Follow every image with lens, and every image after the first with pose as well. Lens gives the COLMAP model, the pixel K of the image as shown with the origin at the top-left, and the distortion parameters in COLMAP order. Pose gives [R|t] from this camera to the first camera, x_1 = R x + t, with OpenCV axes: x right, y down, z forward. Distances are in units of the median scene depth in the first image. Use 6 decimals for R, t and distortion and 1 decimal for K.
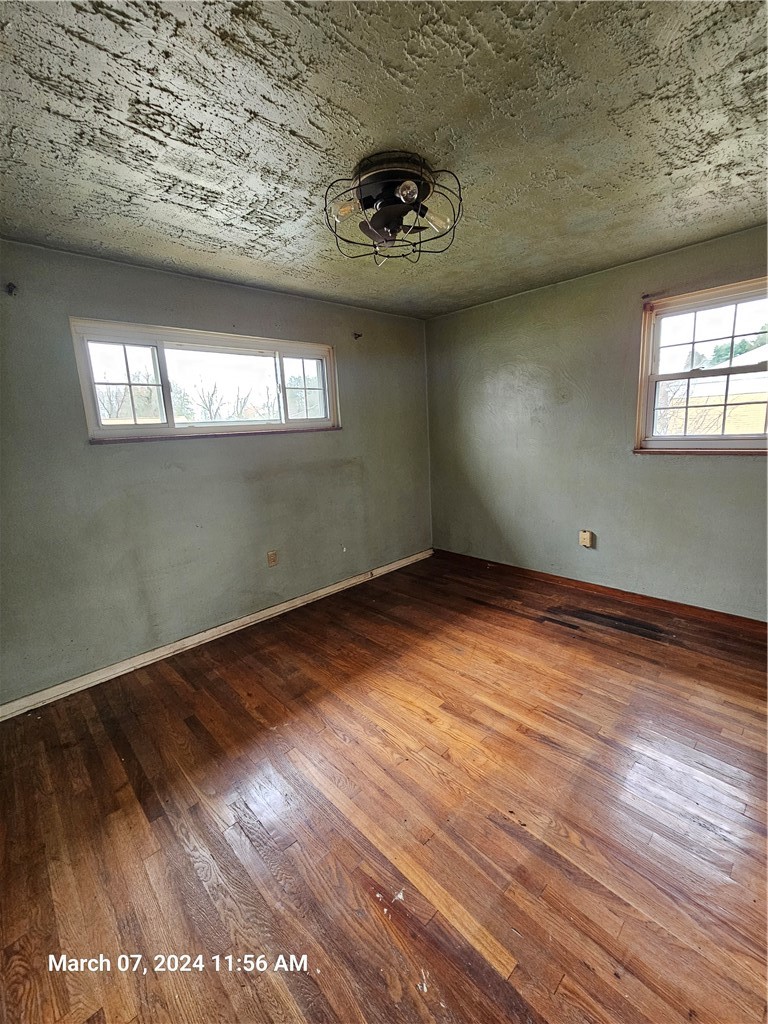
lens RADIAL K [[419.8, 0, 383.7], [0, 419.8, 505.2], [0, 0, 1]] dist [-0.001226, 0.000970]
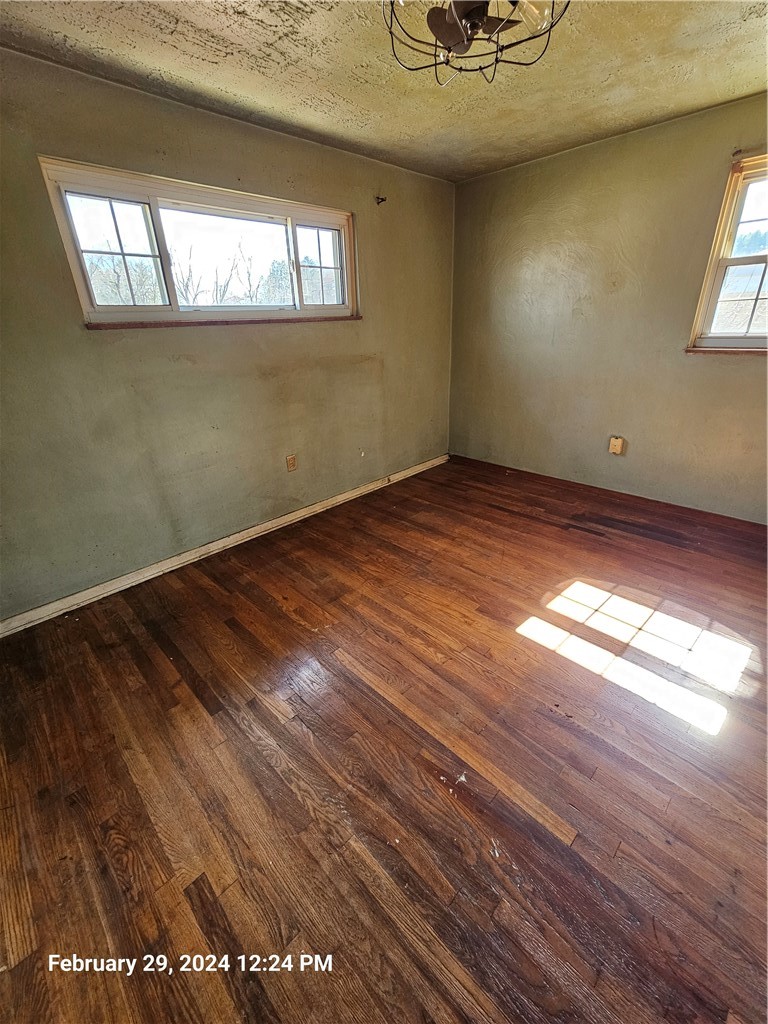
lens RADIAL K [[419.8, 0, 388.5], [0, 419.8, 506.7], [0, 0, 1]] dist [-0.001226, 0.000970]
pose [[0.999603, 0.007209, 0.027255, -0.100949], [-0.013240, 0.973556, 0.228063, 0.004227], [-0.024890, -0.228333, 0.973265, 0.062280]]
